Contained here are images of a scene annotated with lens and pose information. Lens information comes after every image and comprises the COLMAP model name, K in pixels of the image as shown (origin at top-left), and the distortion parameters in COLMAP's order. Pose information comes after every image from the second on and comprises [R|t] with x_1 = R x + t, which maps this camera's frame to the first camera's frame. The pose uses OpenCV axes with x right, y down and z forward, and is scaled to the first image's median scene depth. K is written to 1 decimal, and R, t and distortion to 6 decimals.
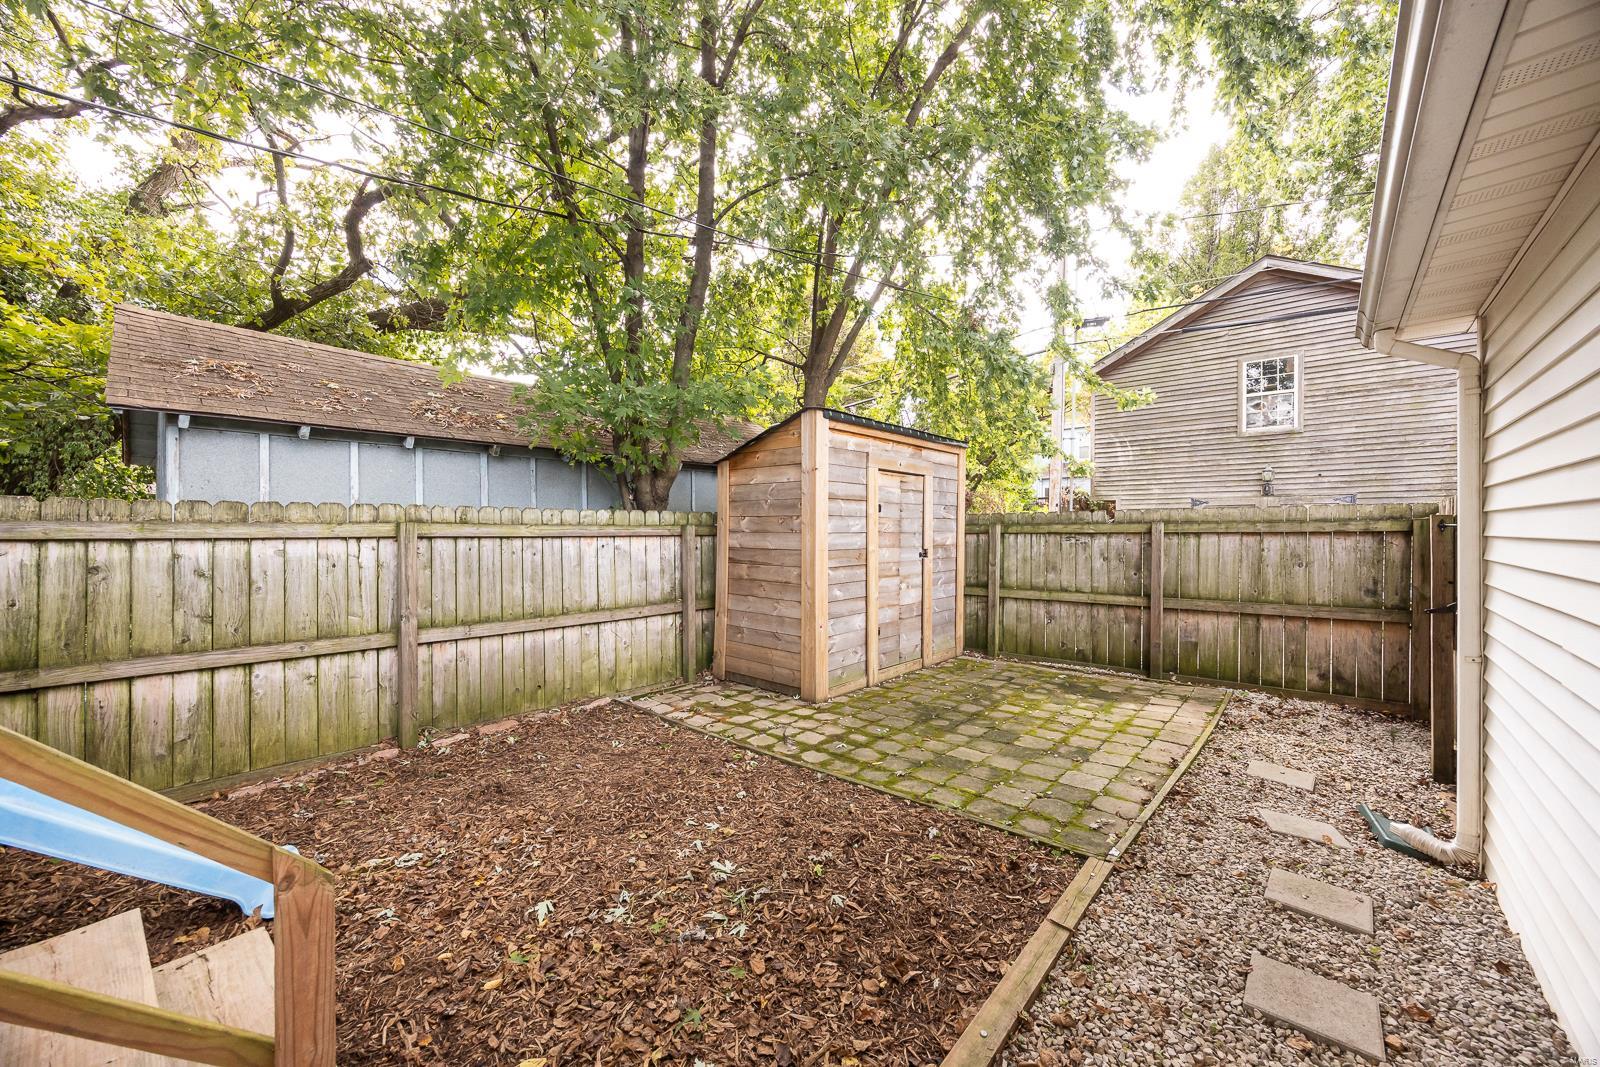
lens RADIAL K [[615.7, 0, 789.2], [0, 615.7, 542.3], [0, 0, 1]] dist [-0.000664, -0.000145]
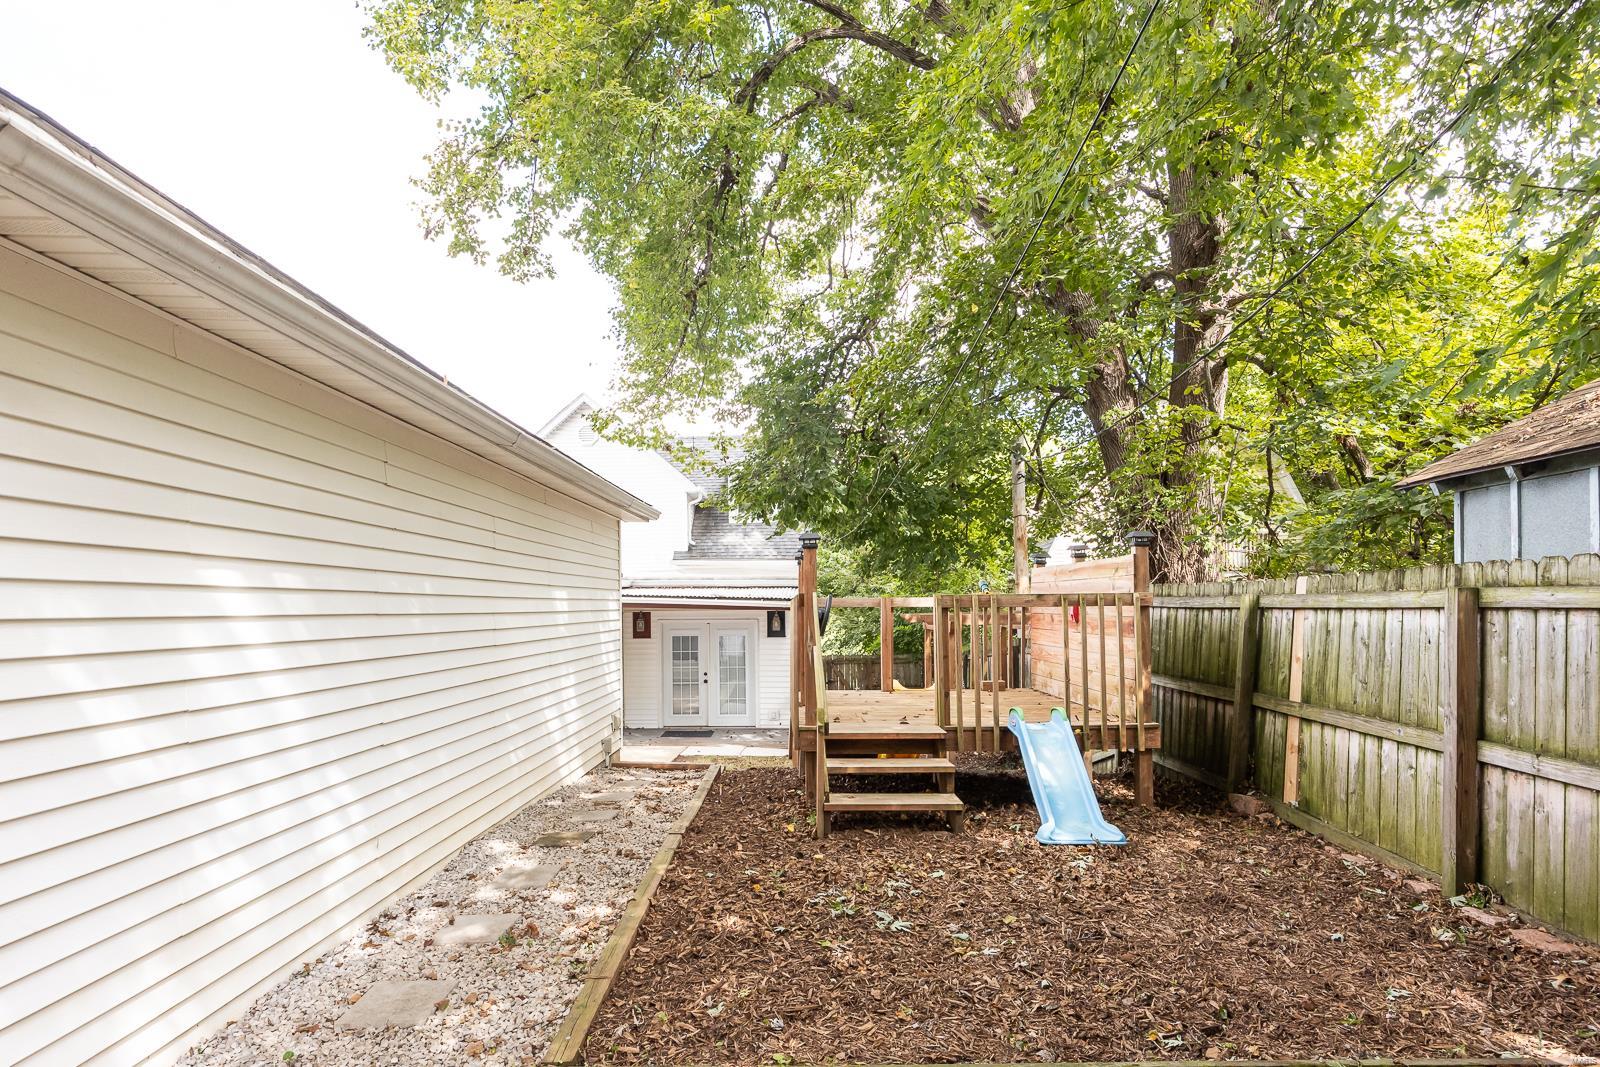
lens RADIAL K [[734.9, 0, 800.0], [0, 734.9, 533.5], [0, 0, 1]] dist [-0.000036, -0.000012]
pose [[-0.752338, -0.063447, -0.655715, 0.611327], [-0.011848, 0.996493, -0.082827, -0.016568], [0.658671, -0.054545, -0.750451, 1.306780]]
